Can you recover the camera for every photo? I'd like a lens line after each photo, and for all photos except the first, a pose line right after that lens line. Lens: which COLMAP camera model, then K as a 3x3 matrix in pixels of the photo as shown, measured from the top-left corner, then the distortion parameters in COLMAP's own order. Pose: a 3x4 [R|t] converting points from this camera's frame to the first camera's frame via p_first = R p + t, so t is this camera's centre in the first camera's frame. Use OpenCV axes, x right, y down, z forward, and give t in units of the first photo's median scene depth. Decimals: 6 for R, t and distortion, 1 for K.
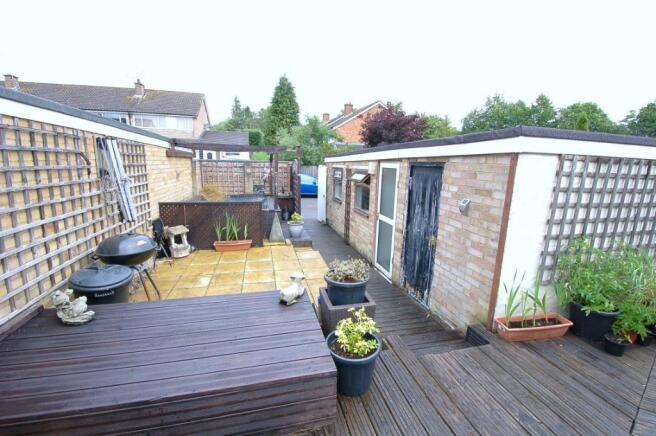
lens RADIAL K [[284.1, 0, 328.0], [0, 284.1, 218.0], [0, 0, 1]] dist [0.012911, -0.020389]
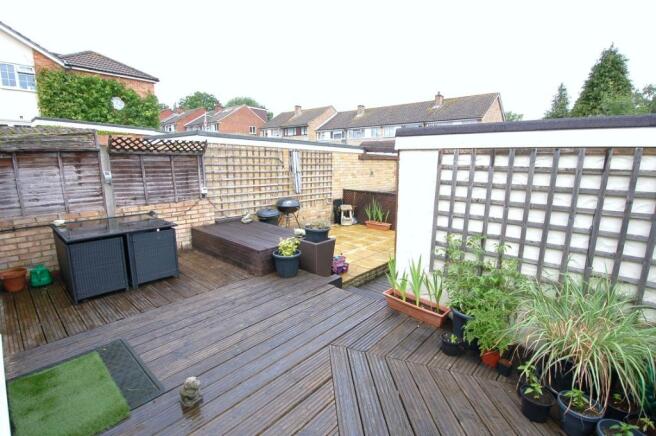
lens RADIAL K [[303.4, 0, 328.0], [0, 303.4, 218.0], [0, 0, 1]] dist [-0.011826, -0.000530]
pose [[0.552734, 0.137656, -0.821910, 0.680255], [-0.155421, 0.985987, 0.060615, 0.013348], [0.818737, 0.094238, 0.566383, 0.012285]]
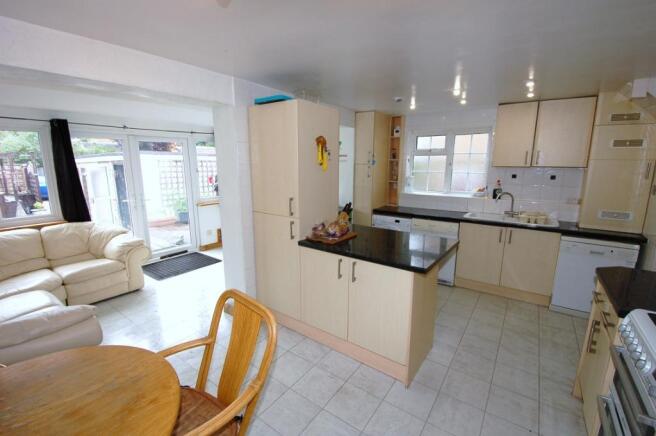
lens RADIAL K [[284.1, 0, 328.0], [0, 284.1, 218.0], [0, 0, 1]] dist [0.012911, -0.020389]
pose [[0.761949, -0.142148, 0.631844, 0.093514], [0.137151, 0.988904, 0.057085, 0.194363], [-0.632948, 0.043162, 0.772990, -1.034694]]
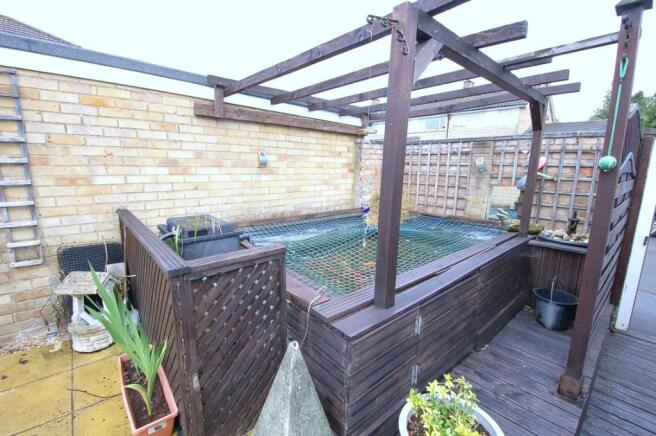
lens RADIAL K [[284.1, 0, 328.0], [0, 284.1, 218.0], [0, 0, 1]] dist [0.012911, -0.020389]
pose [[0.462352, 0.149353, -0.874027, -0.024414], [-0.176755, 0.981453, 0.074208, -0.124860], [0.868900, 0.120178, 0.480176, 0.993217]]
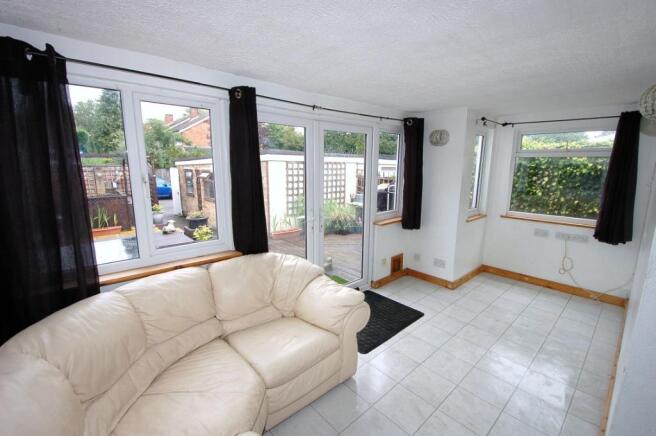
lens RADIAL K [[284.1, 0, 328.0], [0, 284.1, 218.0], [0, 0, 1]] dist [0.012911, -0.020389]
pose [[0.885135, -0.099550, 0.454562, -0.018547], [0.102425, 0.994571, 0.018368, 0.116021], [-0.453922, 0.030301, 0.890526, -0.599091]]
